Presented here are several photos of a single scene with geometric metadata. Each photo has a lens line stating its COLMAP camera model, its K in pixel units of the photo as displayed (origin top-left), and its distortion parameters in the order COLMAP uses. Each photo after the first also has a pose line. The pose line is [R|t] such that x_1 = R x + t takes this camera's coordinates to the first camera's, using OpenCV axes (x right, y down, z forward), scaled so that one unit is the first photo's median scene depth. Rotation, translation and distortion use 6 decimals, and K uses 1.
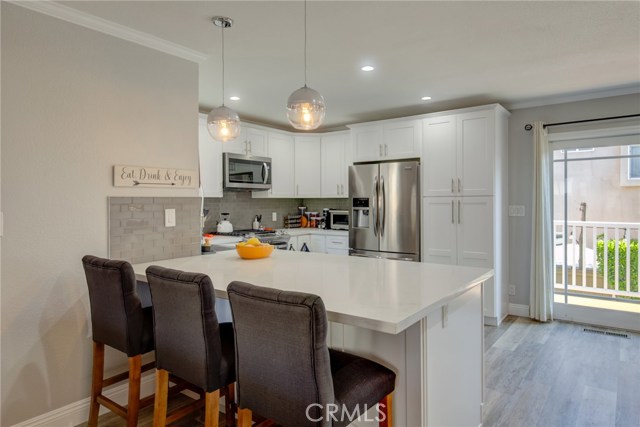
lens RADIAL K [[404.0, 0, 314.9], [0, 404.0, 205.4], [0, 0, 1]] dist [0.010823, 0.000676]
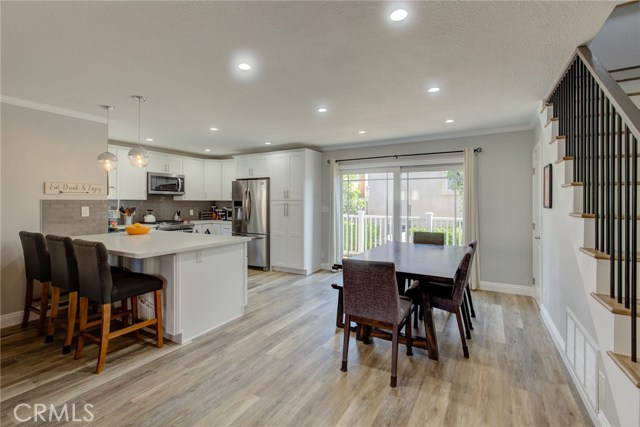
lens RADIAL K [[297.0, 0, 313.9], [0, 297.0, 203.5], [0, 0, 1]] dist [-0.001041, 0.000203]
pose [[0.992455, 0.007339, 0.122387, 0.296134], [-0.006464, 0.999951, -0.007547, -0.000926], [-0.122436, 0.006699, 0.992454, -0.255734]]
